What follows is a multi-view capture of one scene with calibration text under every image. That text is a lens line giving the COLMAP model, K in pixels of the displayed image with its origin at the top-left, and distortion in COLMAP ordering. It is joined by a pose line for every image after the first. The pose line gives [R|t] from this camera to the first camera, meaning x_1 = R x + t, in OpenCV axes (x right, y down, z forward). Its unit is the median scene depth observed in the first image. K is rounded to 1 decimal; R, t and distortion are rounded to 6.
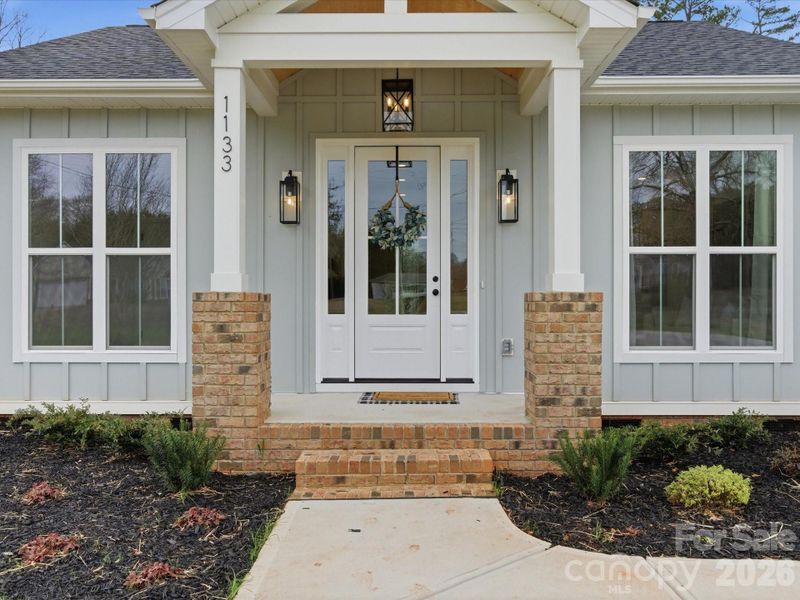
lens RADIAL K [[698.0, 0, 391.5], [0, 698.0, 292.7], [0, 0, 1]] dist [-0.015900, 0.036503]
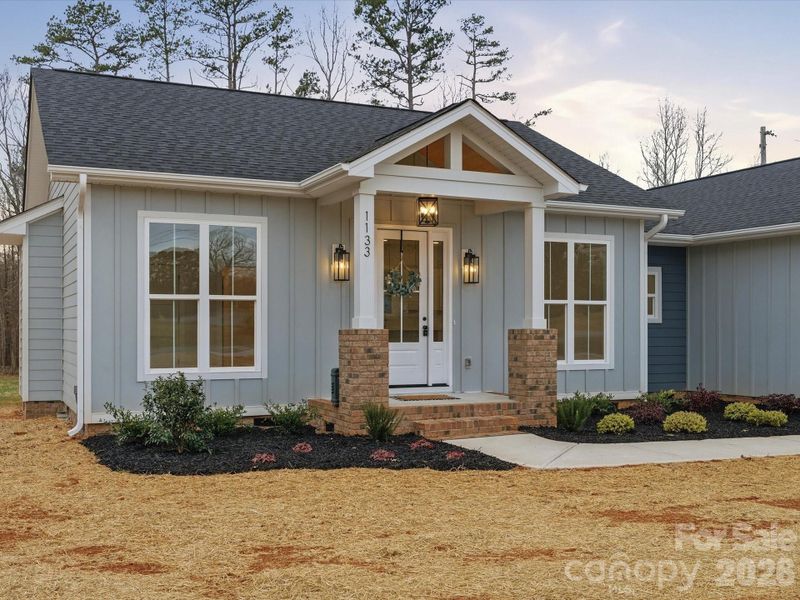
lens RADIAL K [[891.9, 0, 399.1], [0, 891.9, 306.2], [0, 0, 1]] dist [0.011093, 0.000000]
pose [[0.899994, 0.010088, 0.435785, -0.862775], [-0.004932, 0.999904, -0.012961, -0.022321], [-0.435874, 0.009515, 0.899957, -0.749138]]
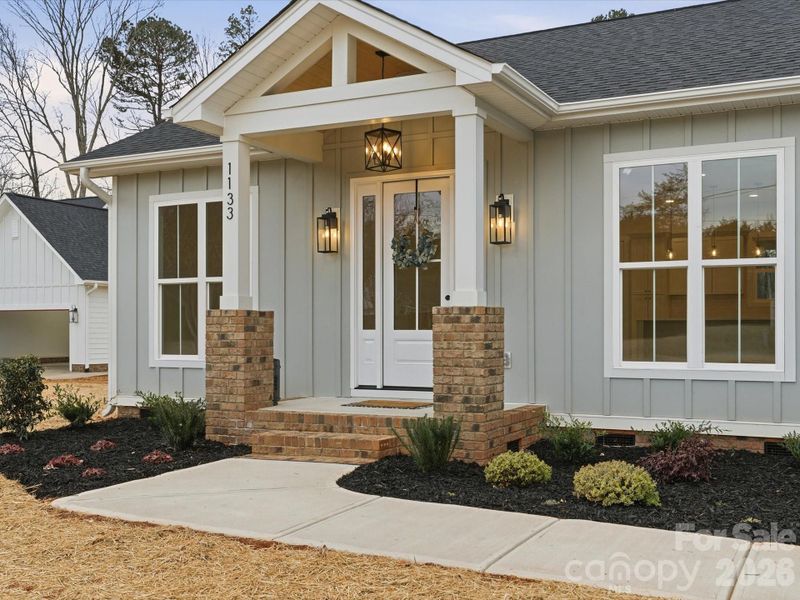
lens RADIAL K [[891.9, 0, 398.0], [0, 891.9, 313.6], [0, 0, 1]] dist [0.011093, 0.000000]
pose [[0.899147, -0.008606, -0.437562, 0.627809], [0.005281, 0.999947, -0.008815, 0.018037], [0.437615, 0.005615, 0.899145, -0.308706]]
